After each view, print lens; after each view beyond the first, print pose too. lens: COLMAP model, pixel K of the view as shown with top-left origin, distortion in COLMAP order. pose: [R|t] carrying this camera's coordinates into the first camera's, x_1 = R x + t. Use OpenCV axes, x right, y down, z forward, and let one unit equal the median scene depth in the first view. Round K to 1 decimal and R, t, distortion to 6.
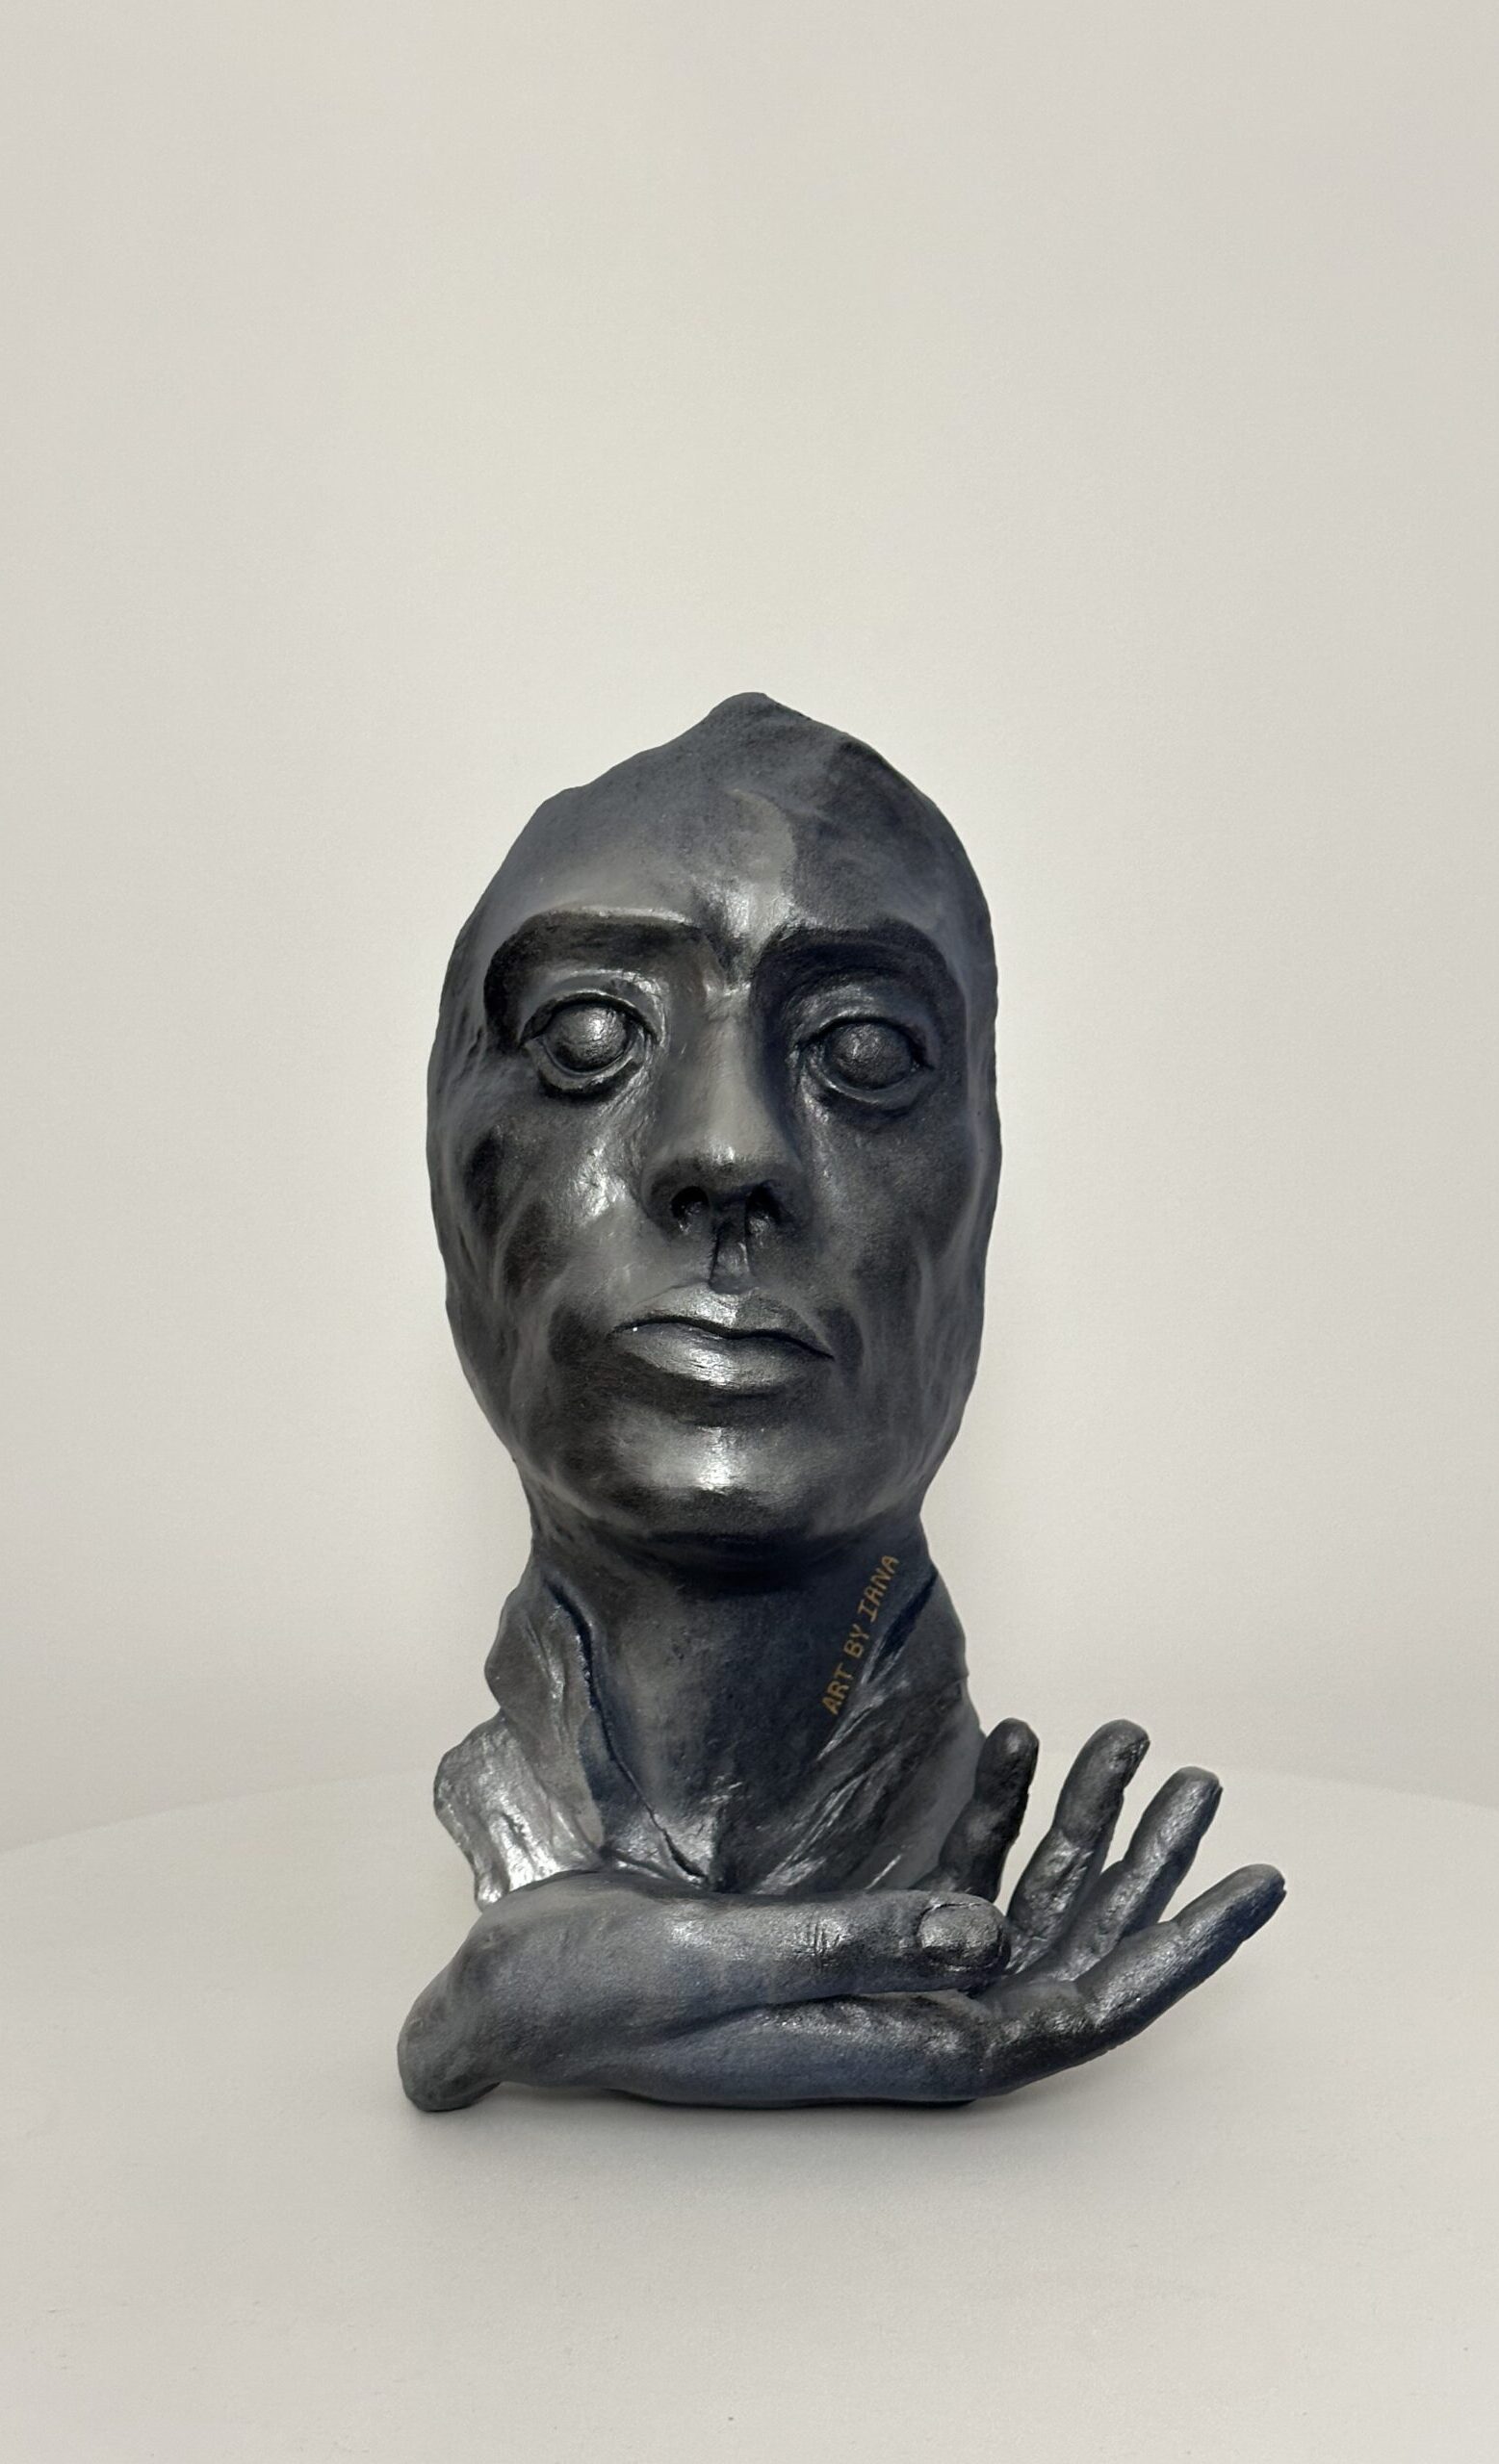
lens RADIAL K [[3420.6, 0, 749.8], [0, 3420.6, 1234.1], [0, 0, 1]] dist [0.020349, 0.000000]
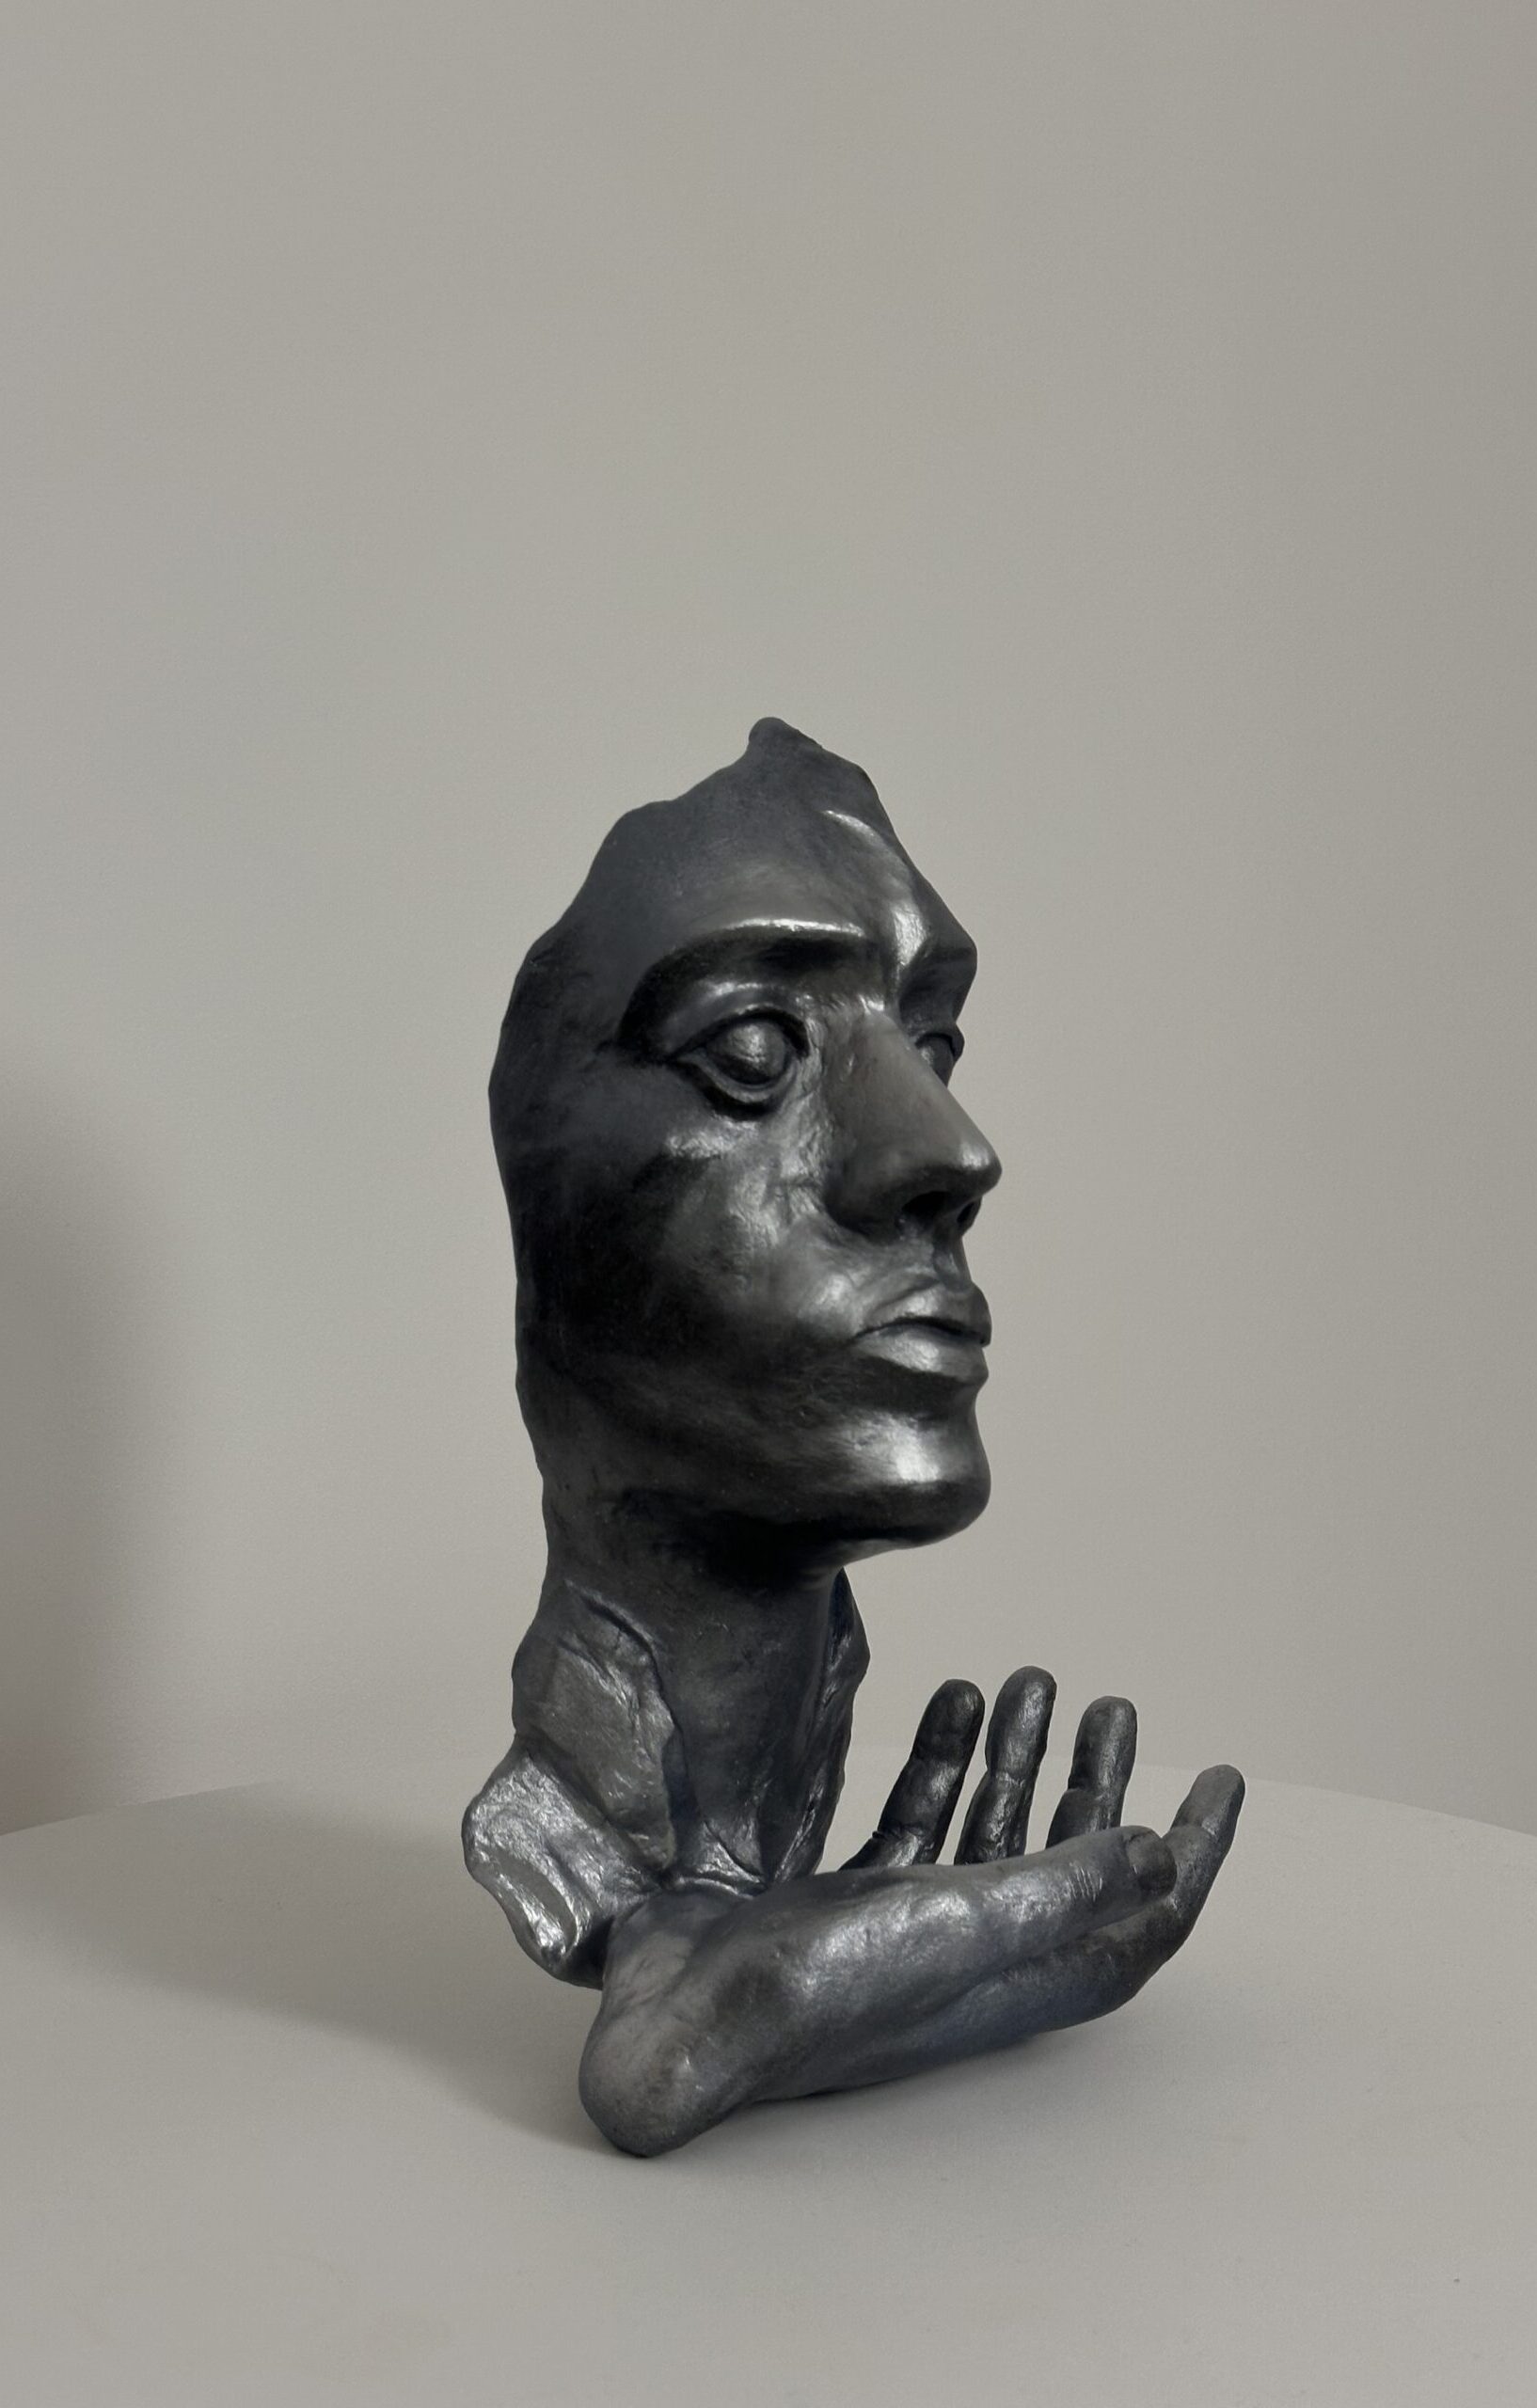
lens RADIAL K [[3381.8, 0, 768.4], [0, 3381.8, 1201.5], [0, 0, 1]] dist [-0.005740, 0.000000]
pose [[0.718964, -0.037386, 0.694041, -0.735826], [0.052523, 0.998620, -0.000617, -0.012351], [-0.693060, 0.036897, 0.719935, 0.279756]]
